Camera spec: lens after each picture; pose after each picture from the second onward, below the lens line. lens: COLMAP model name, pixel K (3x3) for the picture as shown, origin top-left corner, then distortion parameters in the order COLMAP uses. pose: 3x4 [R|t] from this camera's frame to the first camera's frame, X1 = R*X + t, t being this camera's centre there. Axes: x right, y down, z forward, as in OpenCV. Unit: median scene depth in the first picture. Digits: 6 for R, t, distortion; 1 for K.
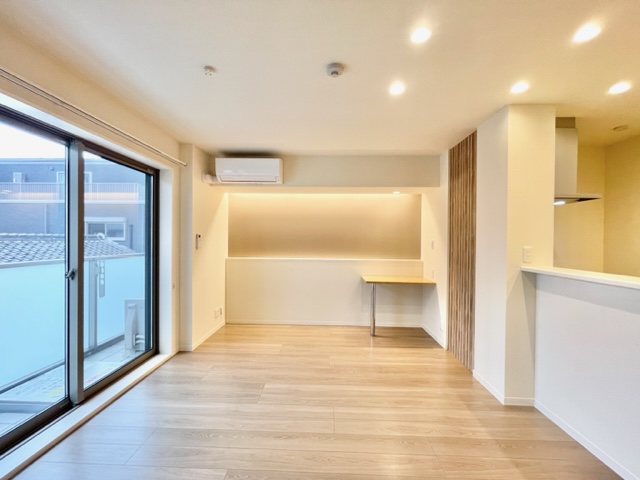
lens RADIAL K [[260.8, 0, 324.6], [0, 260.8, 243.3], [0, 0, 1]] dist [0.002717, 0.001543]
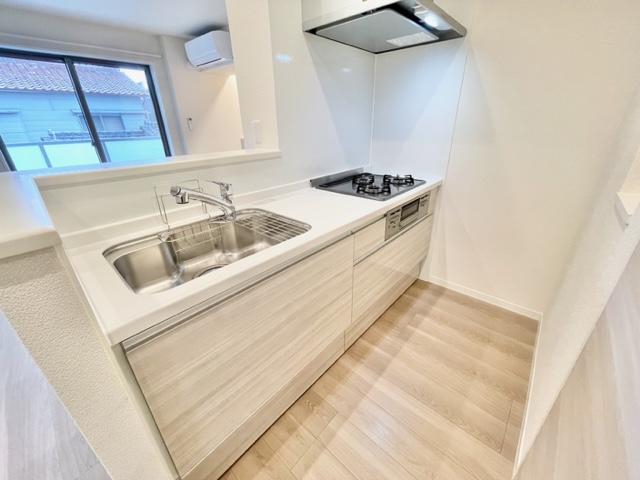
lens RADIAL K [[260.8, 0, 322.3], [0, 260.8, 237.6], [0, 0, 1]] dist [0.002717, 0.001543]
pose [[0.762648, 0.235780, -0.602309, 0.956005], [0.022590, 0.920916, 0.389105, 0.024565], [0.646419, -0.310356, 0.697008, 0.342116]]
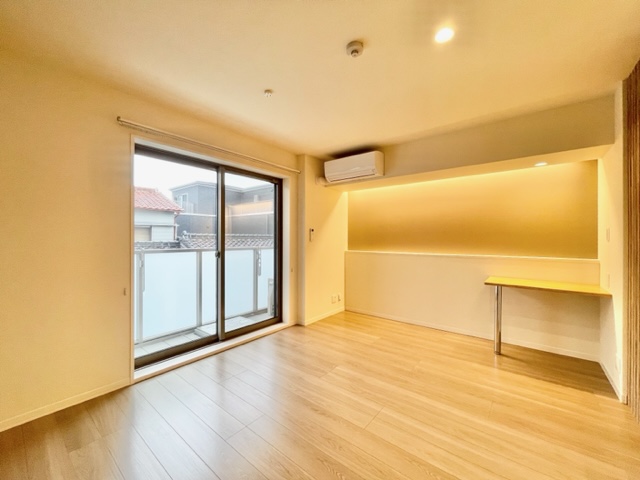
lens RADIAL K [[260.8, 0, 329.5], [0, 260.8, 238.4], [0, 0, 1]] dist [0.002717, 0.001543]
pose [[0.808963, -0.009954, -0.587775, 0.283092], [-0.001771, 0.999811, -0.019370, 0.033846], [0.587856, 0.016710, 0.808793, 0.088194]]
